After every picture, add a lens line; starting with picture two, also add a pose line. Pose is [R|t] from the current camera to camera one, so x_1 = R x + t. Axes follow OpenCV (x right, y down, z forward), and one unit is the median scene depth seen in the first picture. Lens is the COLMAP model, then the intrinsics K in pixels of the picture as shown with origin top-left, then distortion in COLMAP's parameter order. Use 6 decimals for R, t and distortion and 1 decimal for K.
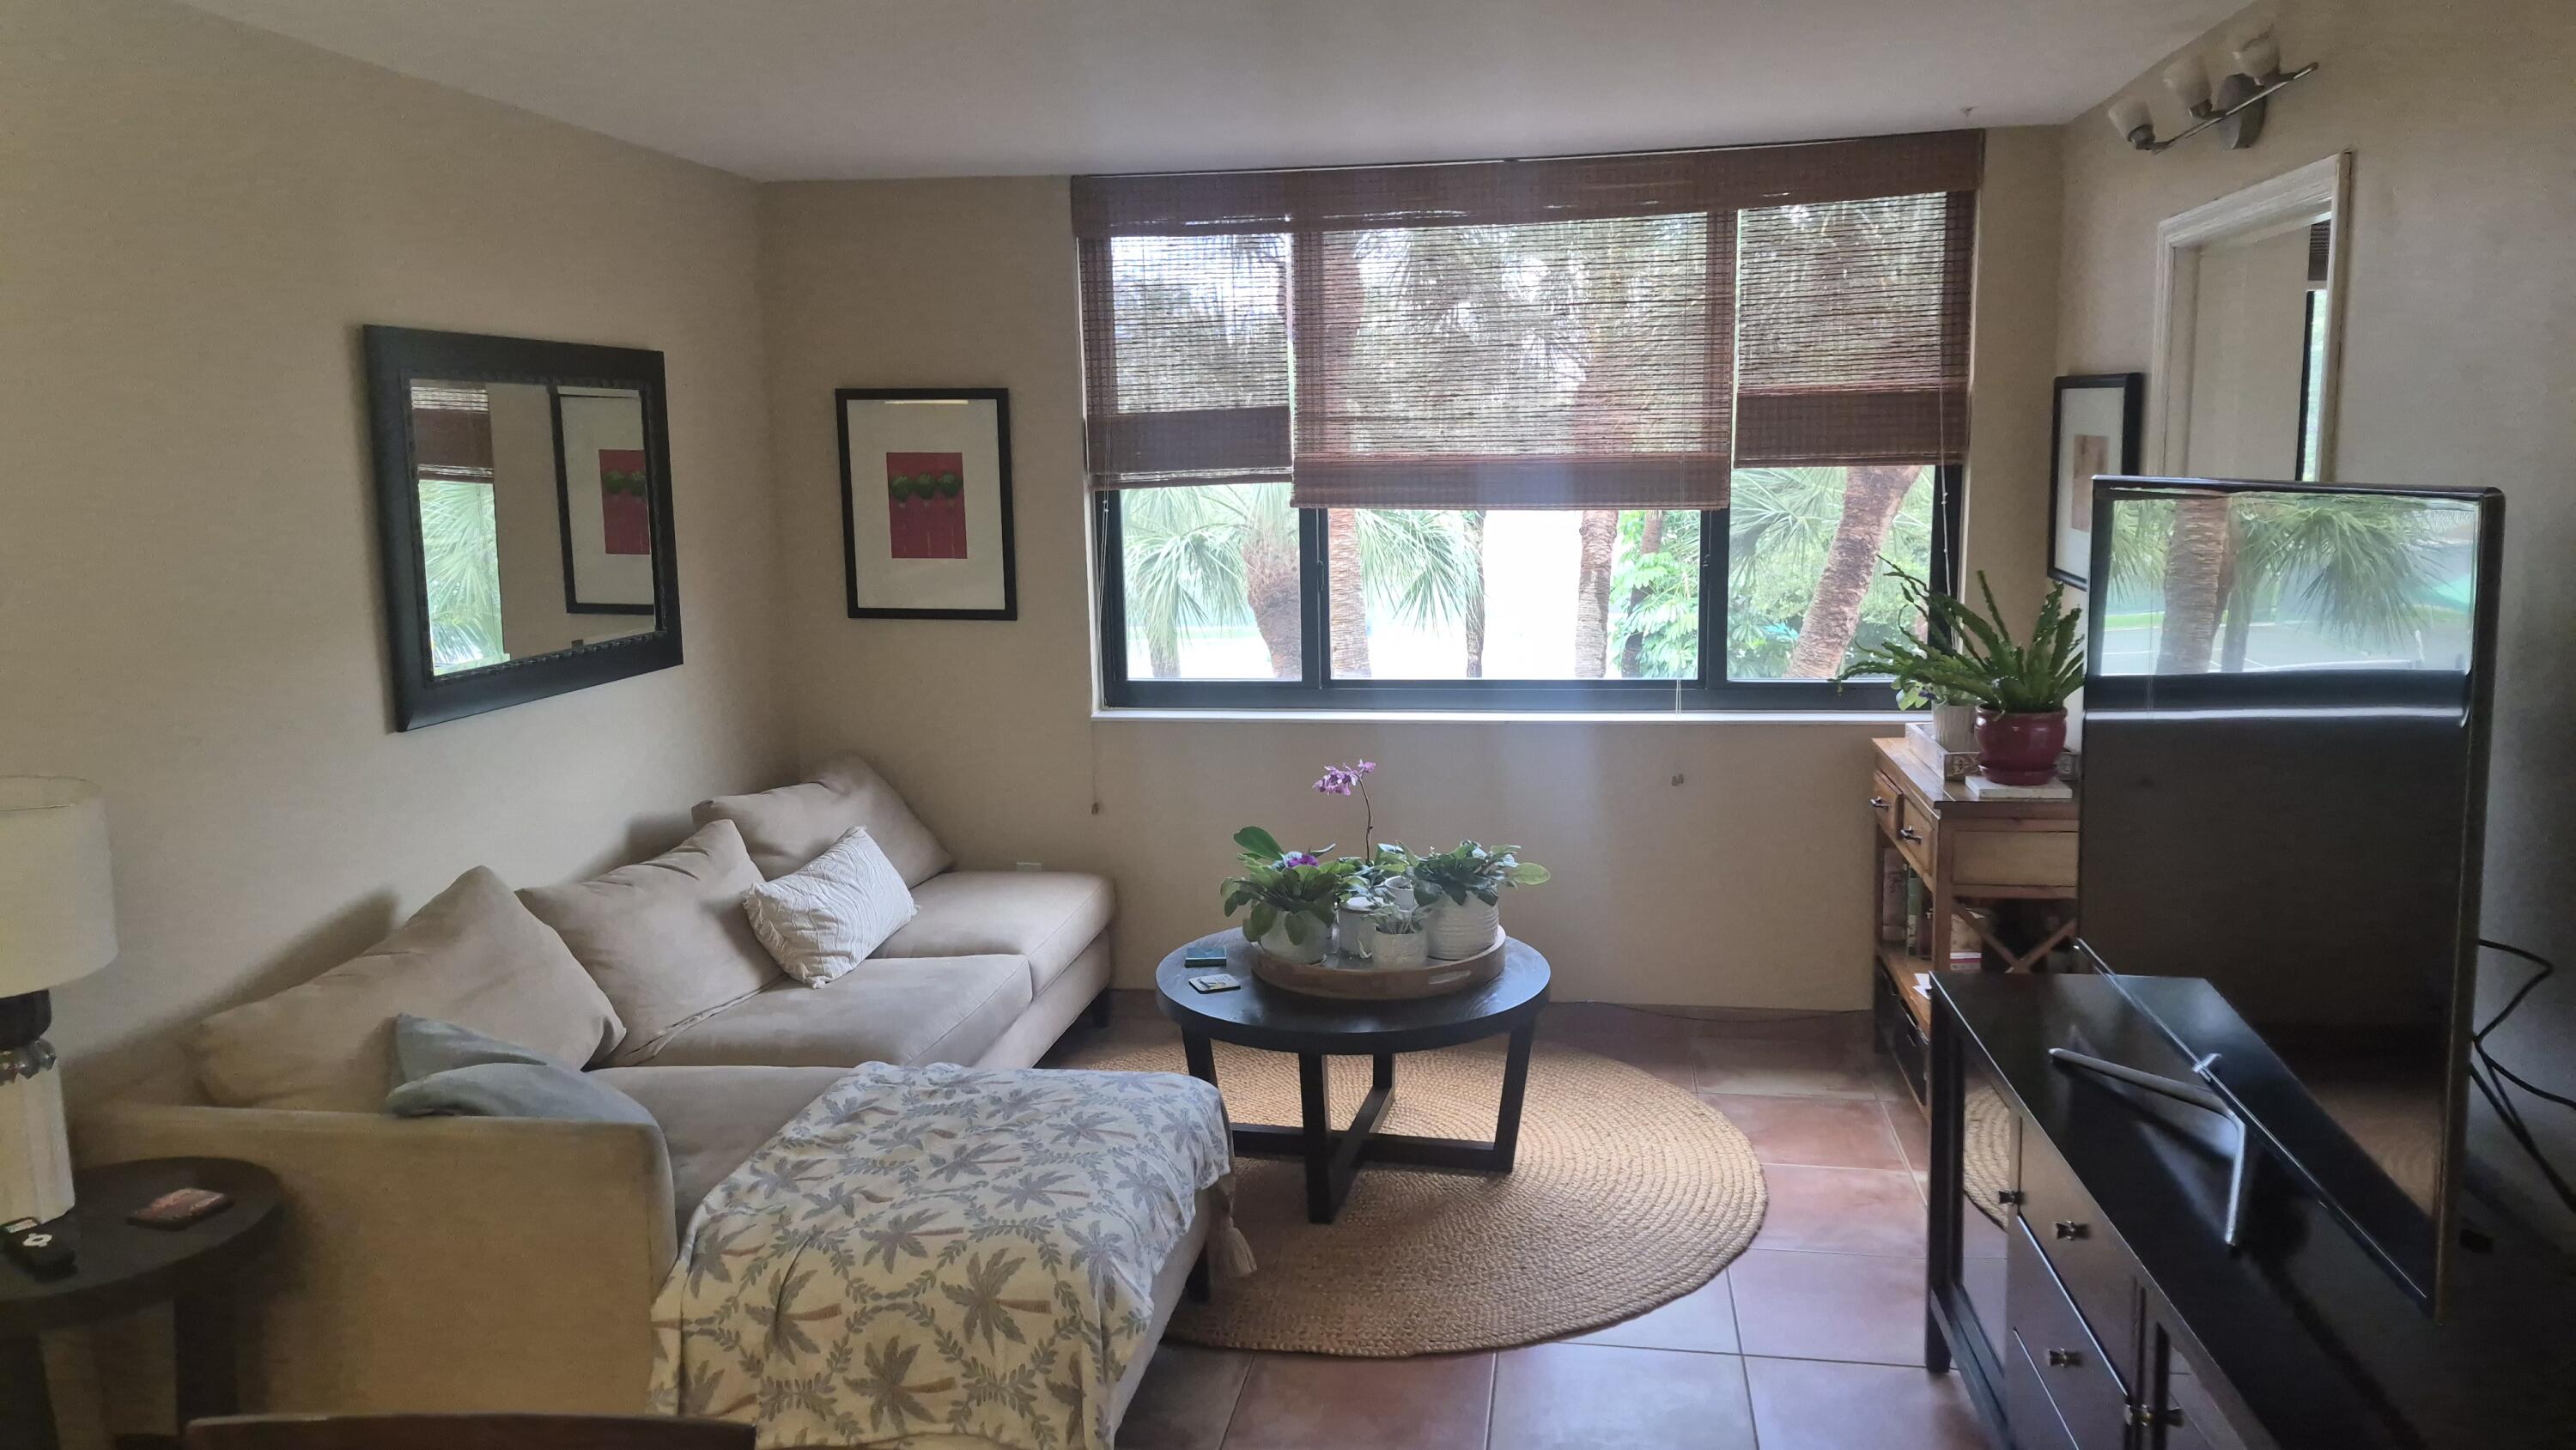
lens RADIAL K [[1764.3, 0, 1293.9], [0, 1764.3, 632.0], [0, 0, 1]] dist [0.082081, -0.000578]
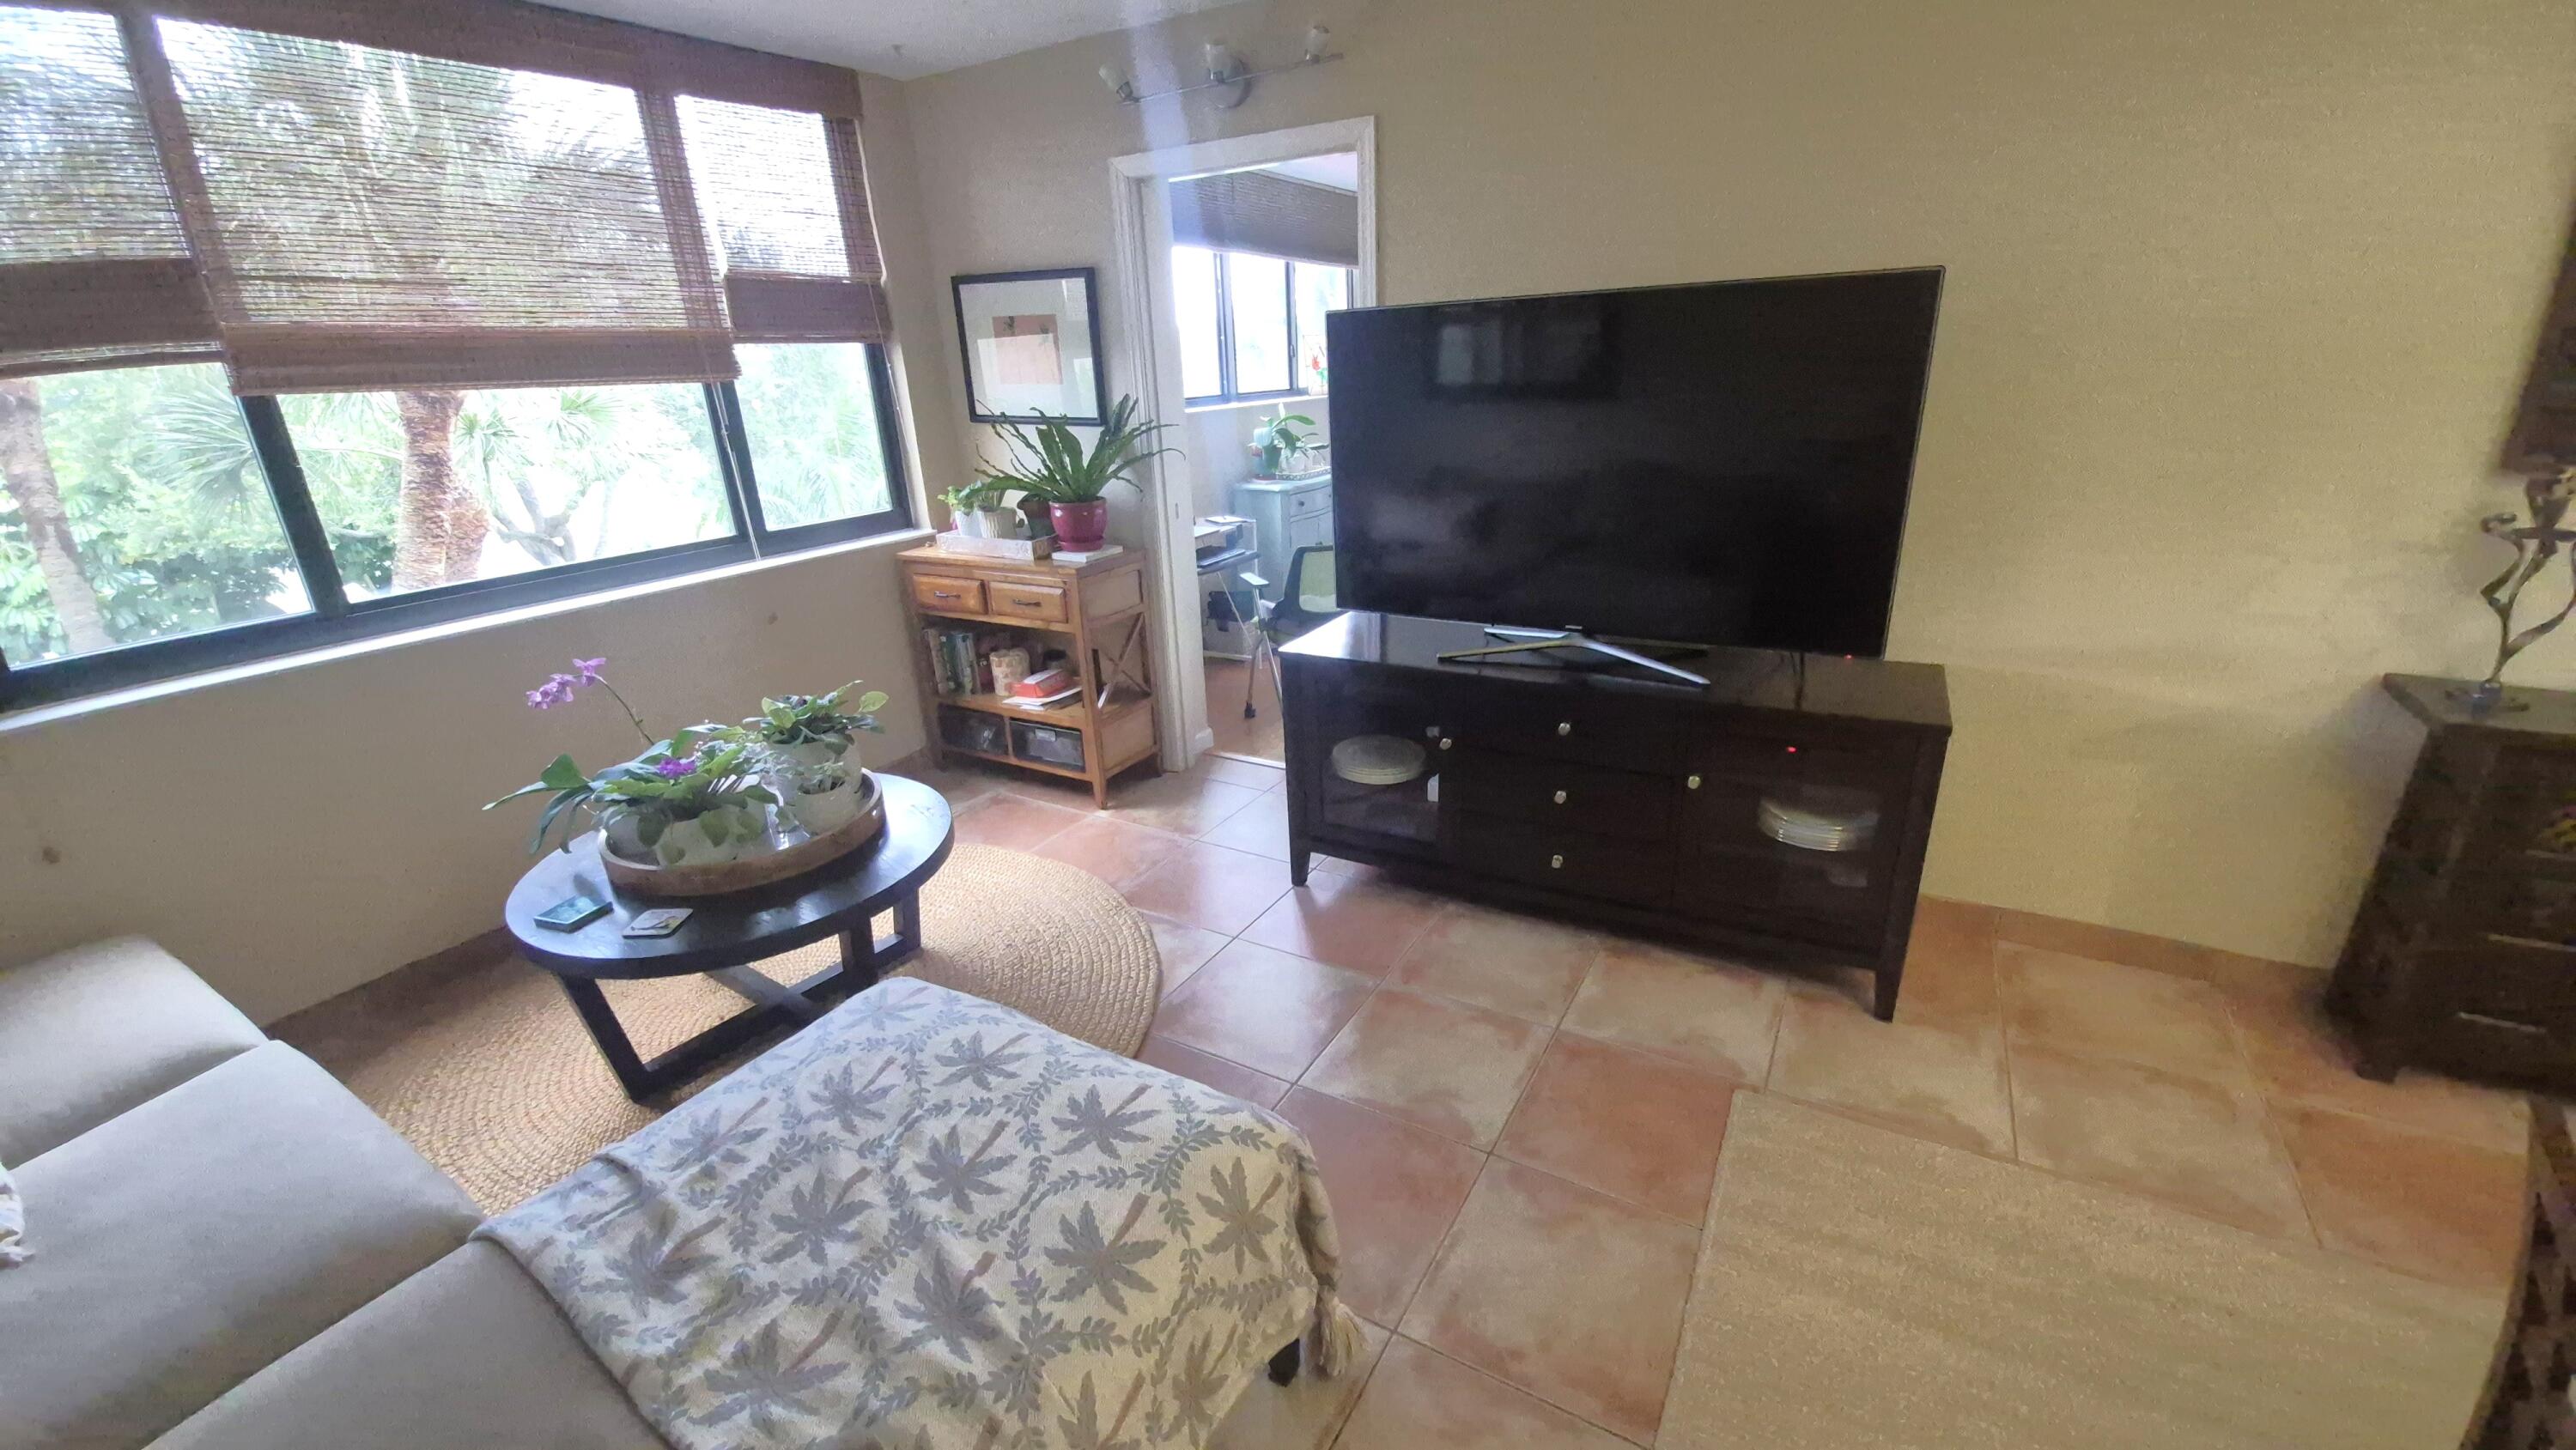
lens RADIAL K [[1024.8, 0, 1288.0], [0, 1024.8, 725.0], [0, 0, 1]] dist [0.000745, -0.012395]
pose [[0.361612, -0.309007, 0.879631, -0.349414], [0.124150, 0.951035, 0.283054, -0.000053], [-0.924026, 0.006850, 0.382269, 0.514179]]
